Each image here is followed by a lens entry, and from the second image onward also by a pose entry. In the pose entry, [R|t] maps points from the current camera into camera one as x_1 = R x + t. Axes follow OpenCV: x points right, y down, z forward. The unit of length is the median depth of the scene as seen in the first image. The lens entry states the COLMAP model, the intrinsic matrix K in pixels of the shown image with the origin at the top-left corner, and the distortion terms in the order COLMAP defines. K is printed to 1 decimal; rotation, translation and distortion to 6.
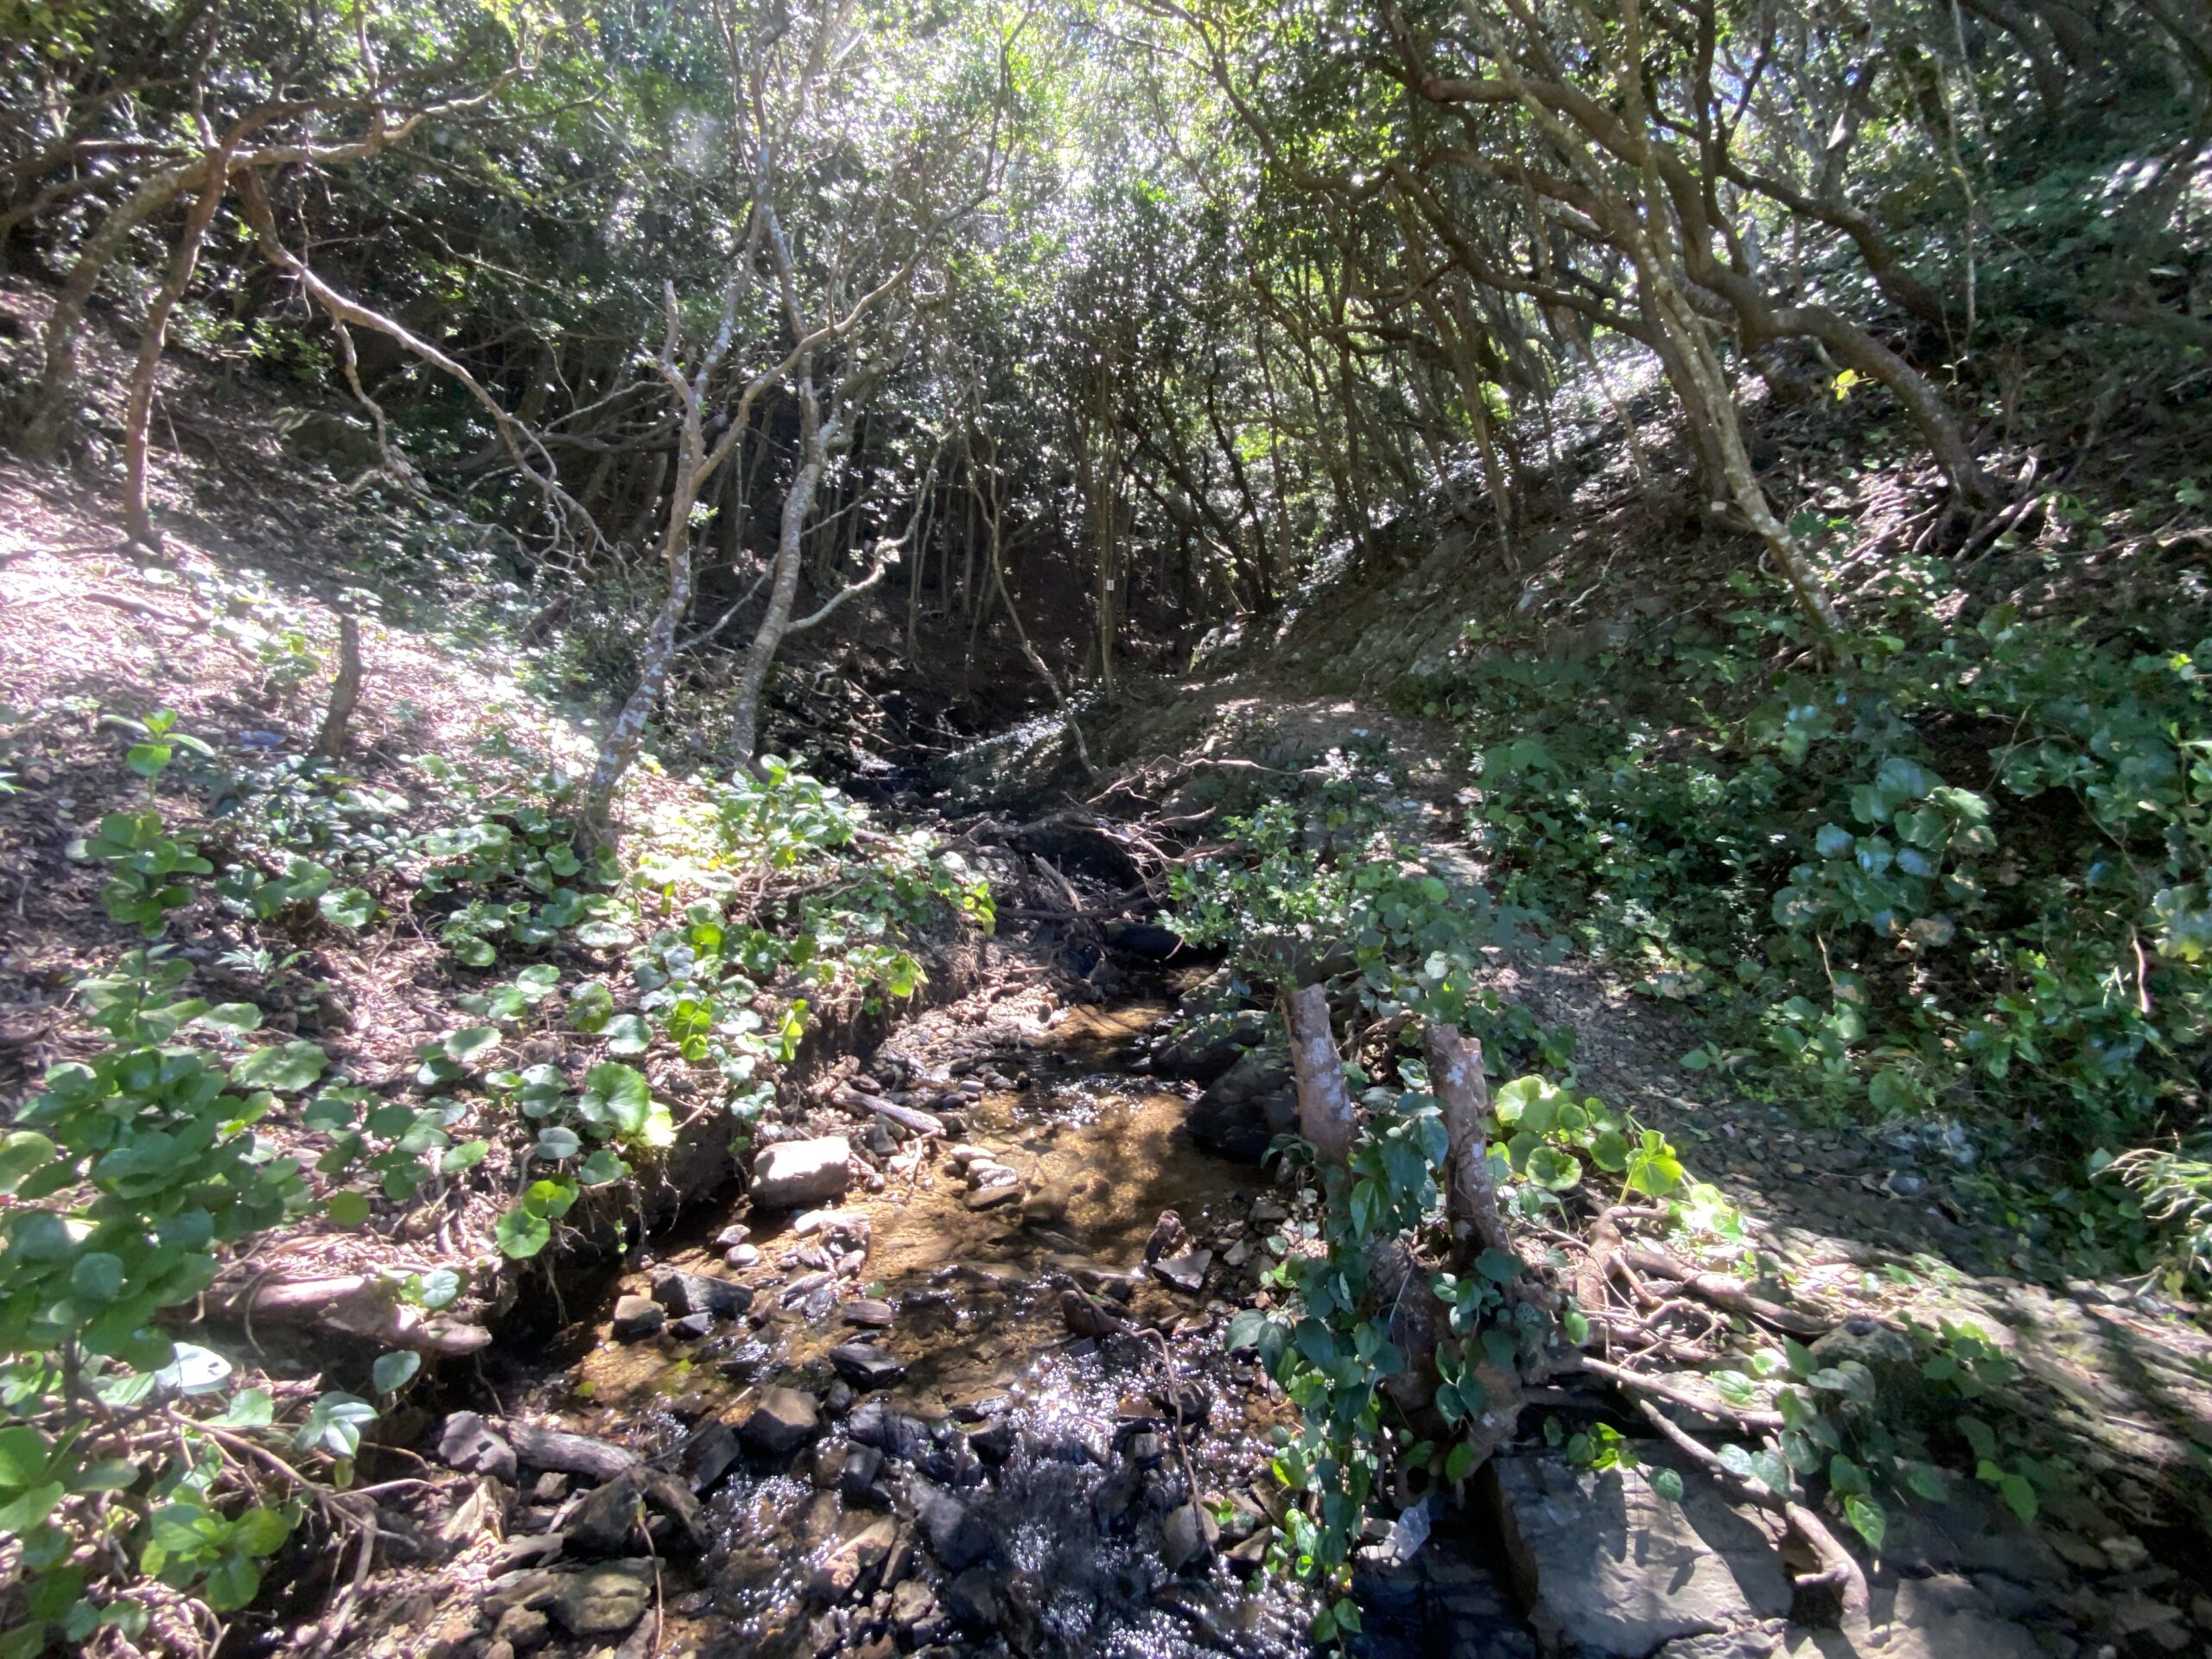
lens RADIAL K [[891.7, 0, 1105.3], [0, 891.7, 825.4], [0, 0, 1]] dist [-0.016230, -0.000362]
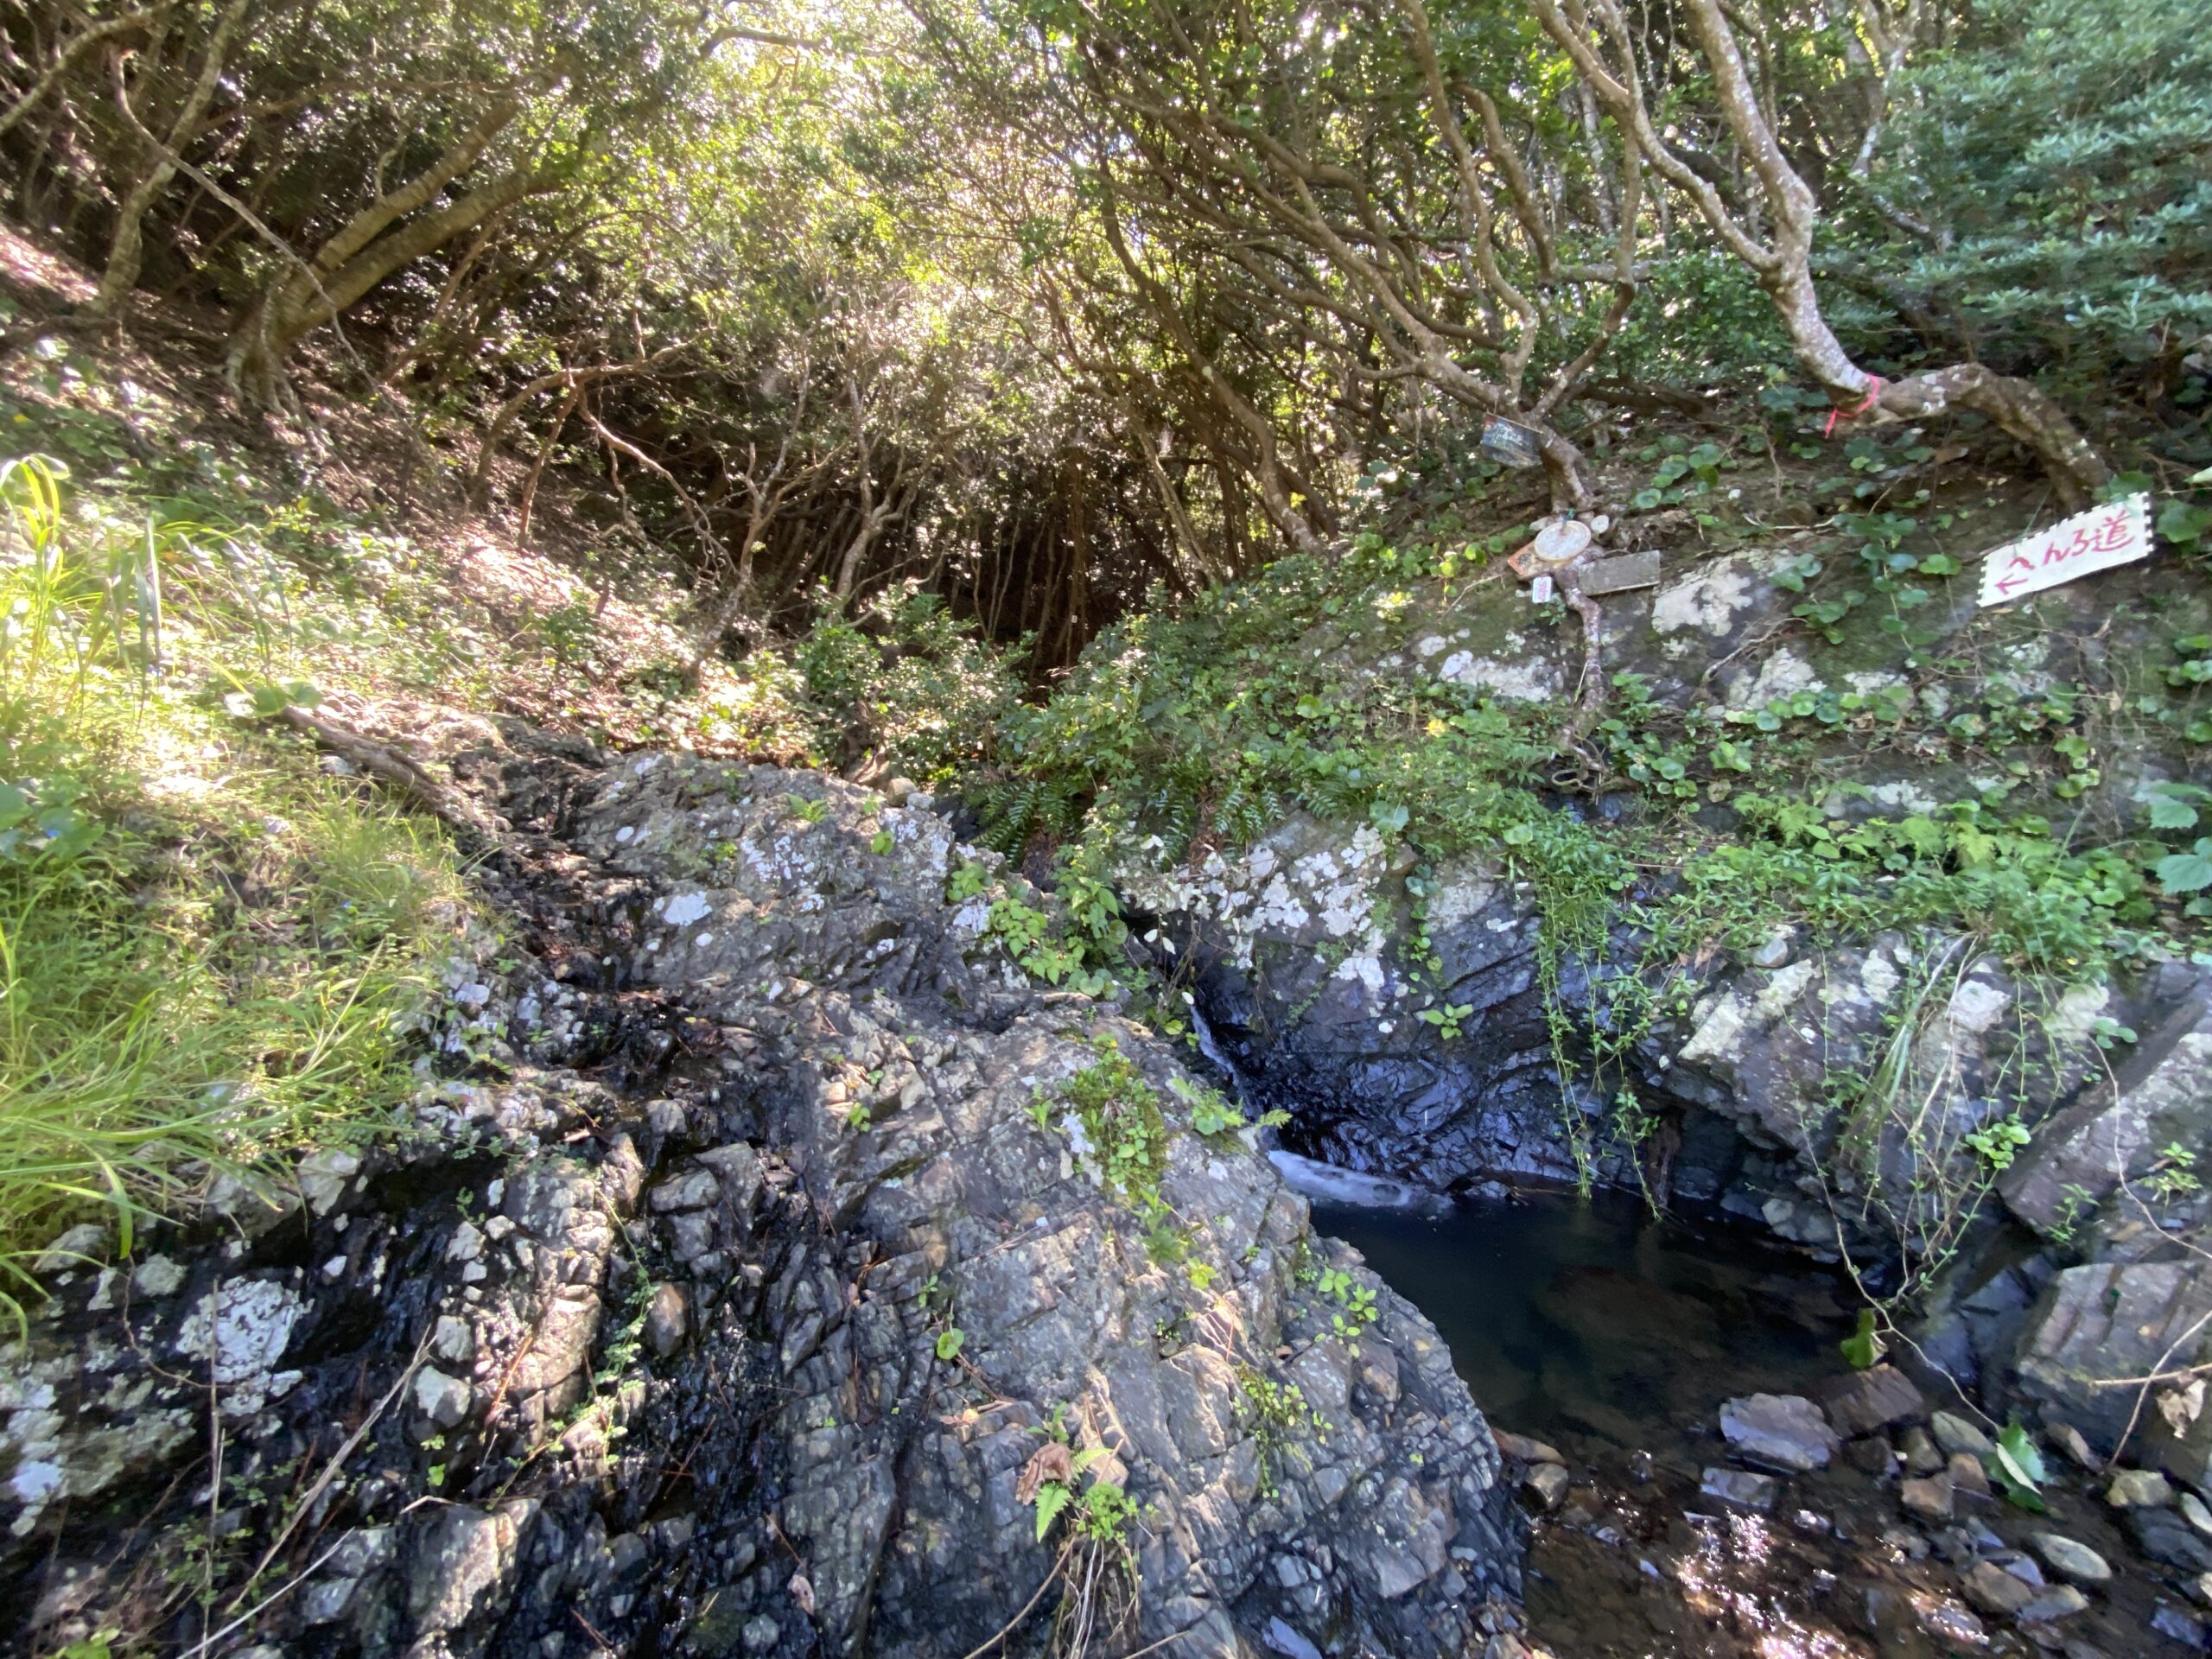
lens RADIAL K [[886.4, 0, 1107.2], [0, 886.4, 833.4], [0, 0, 1]] dist [0.000955, 0.000053]
pose [[0.985236, 0.077177, -0.152820, 0.483574], [-0.088285, 0.993821, -0.067274, 0.259932], [0.146684, 0.079772, 0.985962, -0.595866]]
